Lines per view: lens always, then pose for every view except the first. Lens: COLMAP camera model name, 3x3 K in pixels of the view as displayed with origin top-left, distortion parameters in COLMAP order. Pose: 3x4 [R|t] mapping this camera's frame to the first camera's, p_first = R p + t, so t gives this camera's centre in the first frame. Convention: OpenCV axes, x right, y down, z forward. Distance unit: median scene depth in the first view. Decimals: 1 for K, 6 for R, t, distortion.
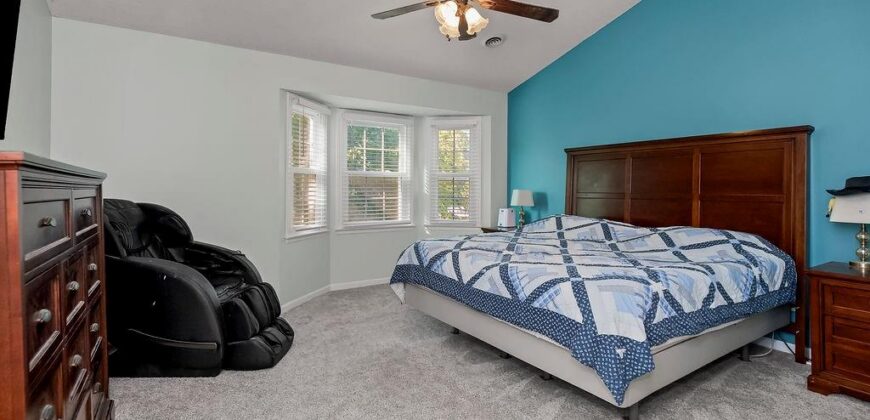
lens RADIAL K [[401.9, 0, 439.5], [0, 401.9, 212.3], [0, 0, 1]] dist [-0.000667, -0.000040]
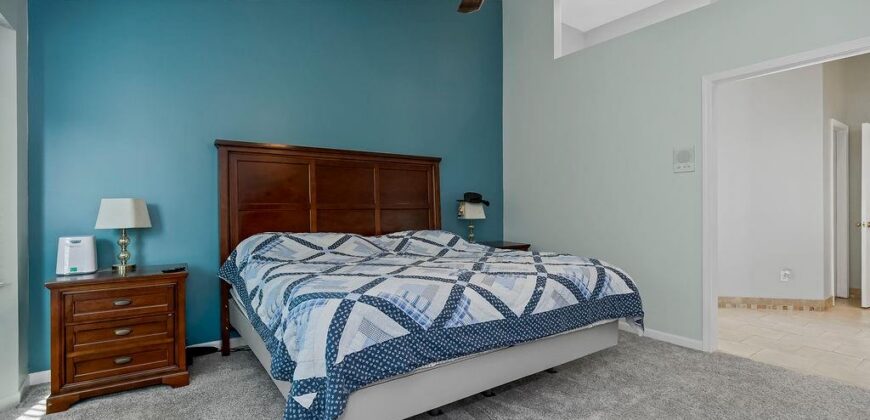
lens RADIAL K [[404.1, 0, 434.6], [0, 404.1, 204.5], [0, 0, 1]] dist [0.001158, 0.000088]
pose [[-0.028076, -0.005037, 0.999593, -0.650105], [0.050501, 0.998703, 0.006451, -0.045164], [-0.998329, 0.050661, -0.027785, 1.081133]]
